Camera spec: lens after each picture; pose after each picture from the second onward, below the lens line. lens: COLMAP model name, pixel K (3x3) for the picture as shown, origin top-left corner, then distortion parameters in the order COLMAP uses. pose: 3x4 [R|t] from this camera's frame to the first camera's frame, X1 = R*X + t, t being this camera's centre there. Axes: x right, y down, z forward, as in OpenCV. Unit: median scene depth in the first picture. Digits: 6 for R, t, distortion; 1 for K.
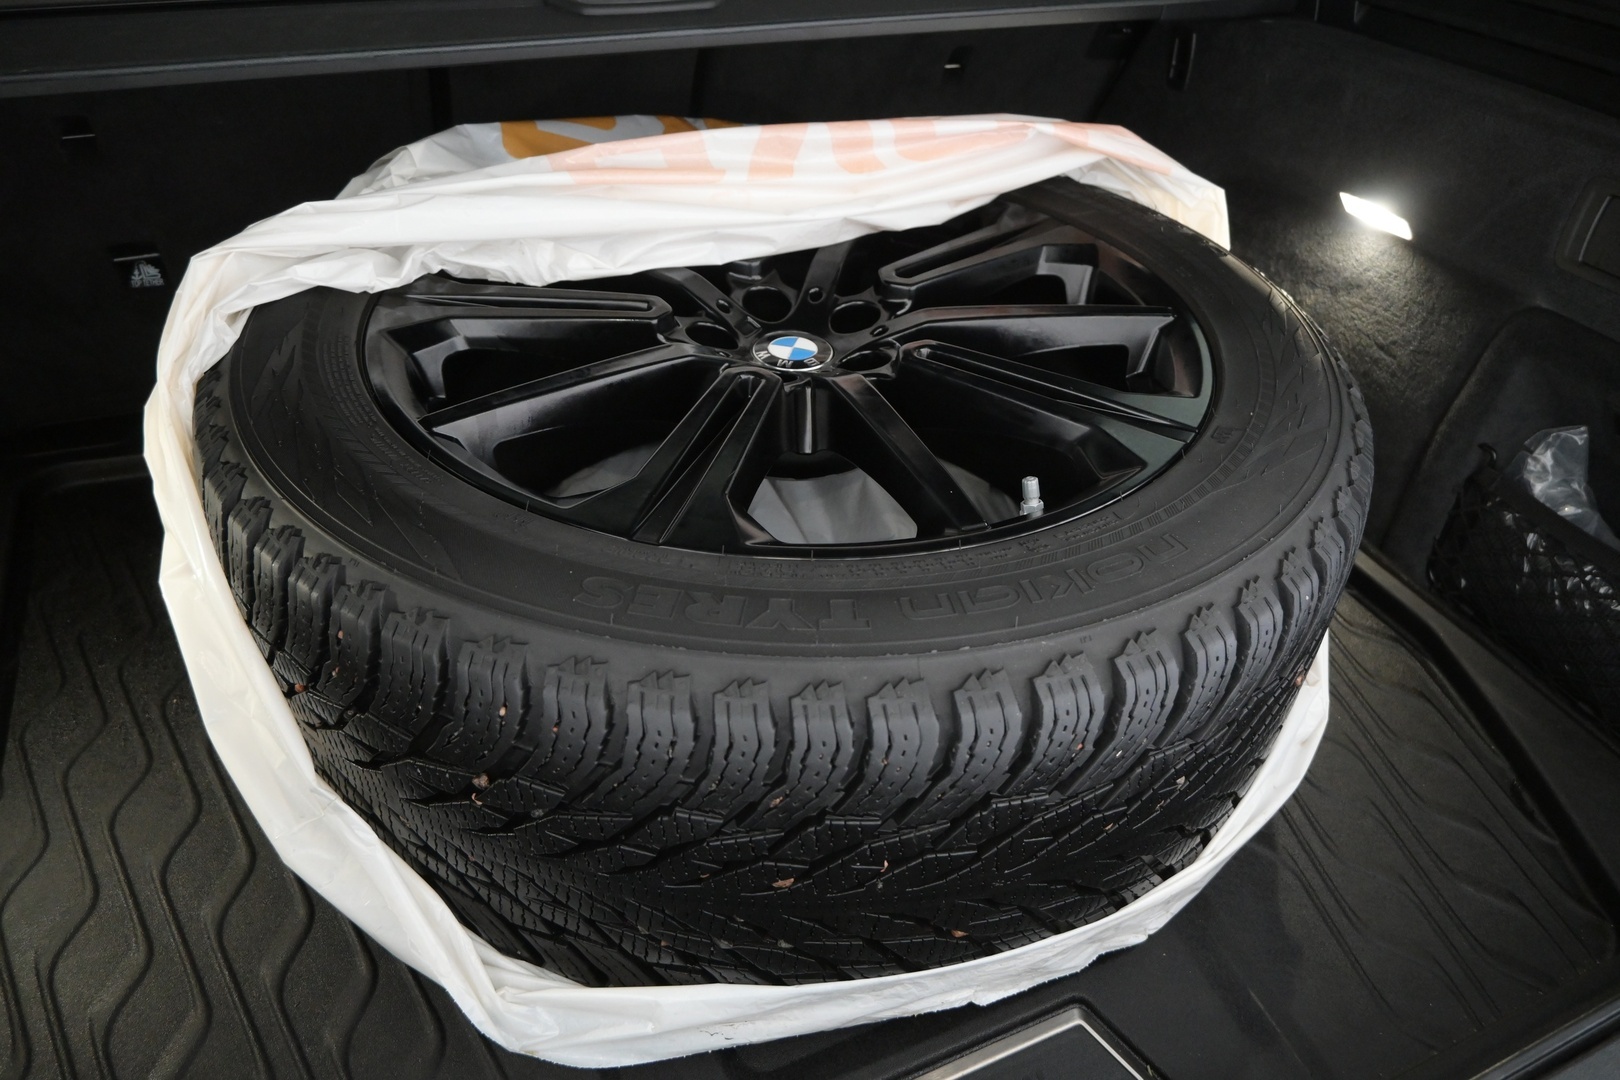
lens RADIAL K [[1123.9, 0, 803.6], [0, 1123.9, 535.8], [0, 0, 1]] dist [0.000491, -0.013463]
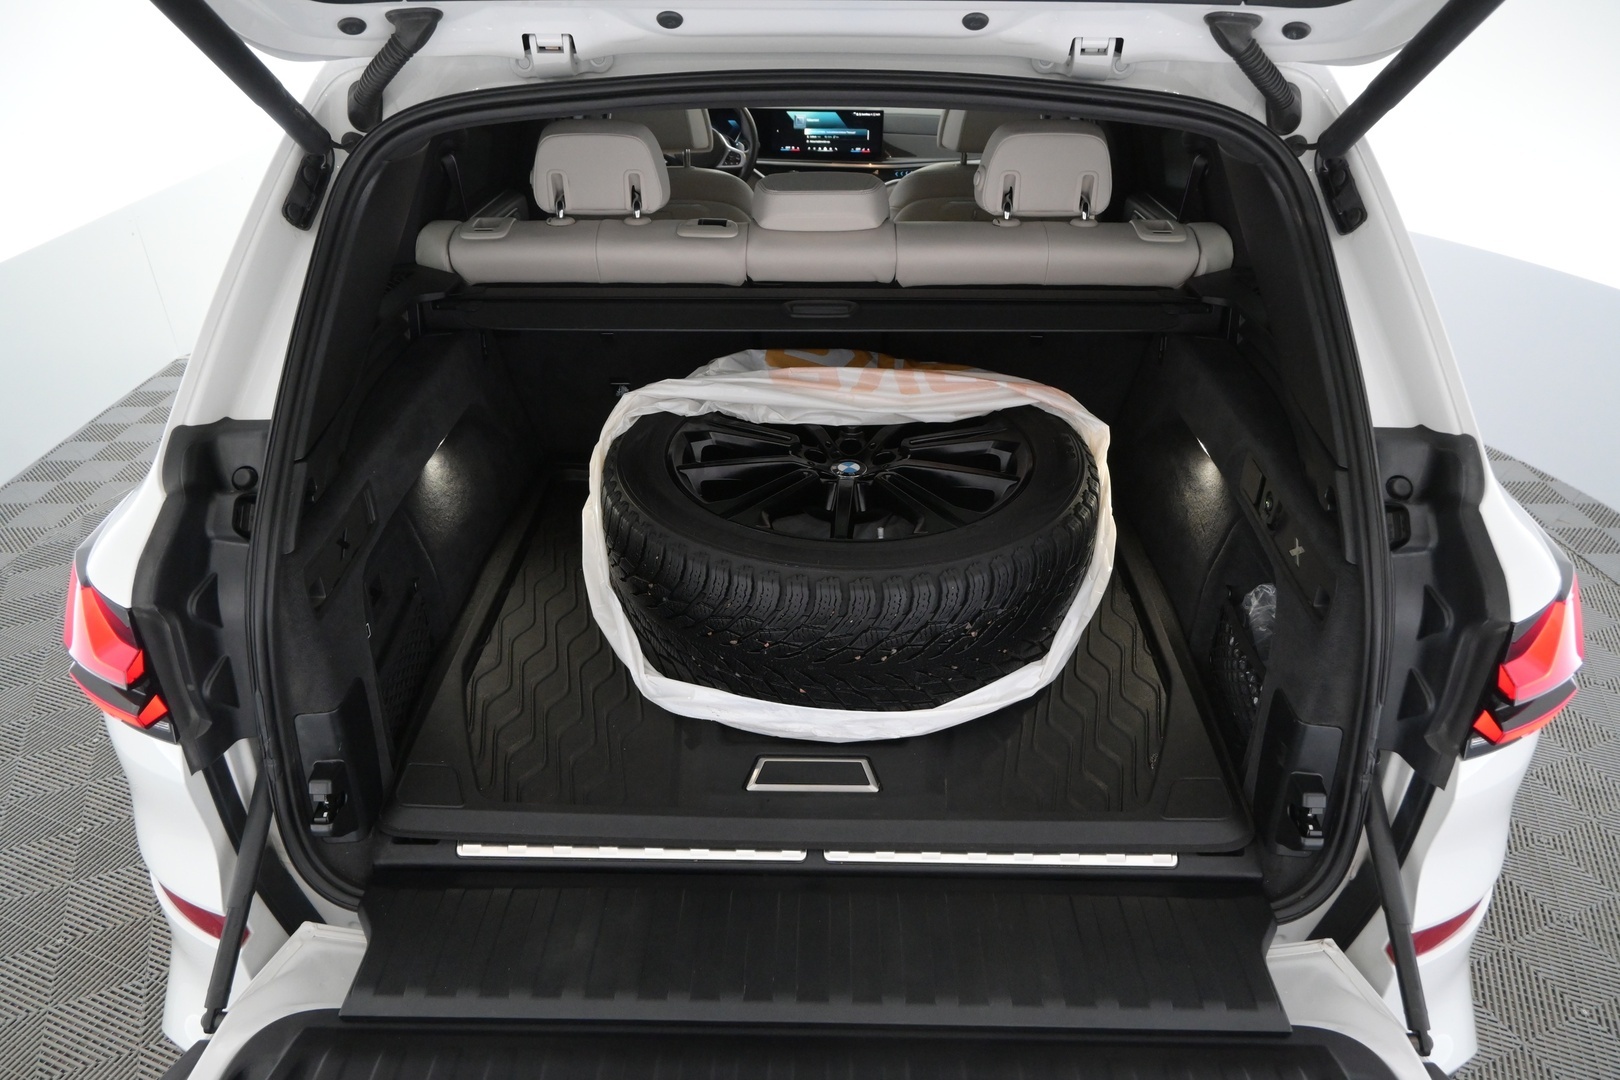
lens RADIAL K [[1123.9, 0, 813.0], [0, 1123.9, 542.8], [0, 0, 1]] dist [0.000491, -0.013463]
pose [[0.902089, 0.183915, -0.390398, 0.879668], [-0.226722, 0.971713, -0.066114, 0.151158], [0.367195, 0.148152, 0.918269, -1.116419]]
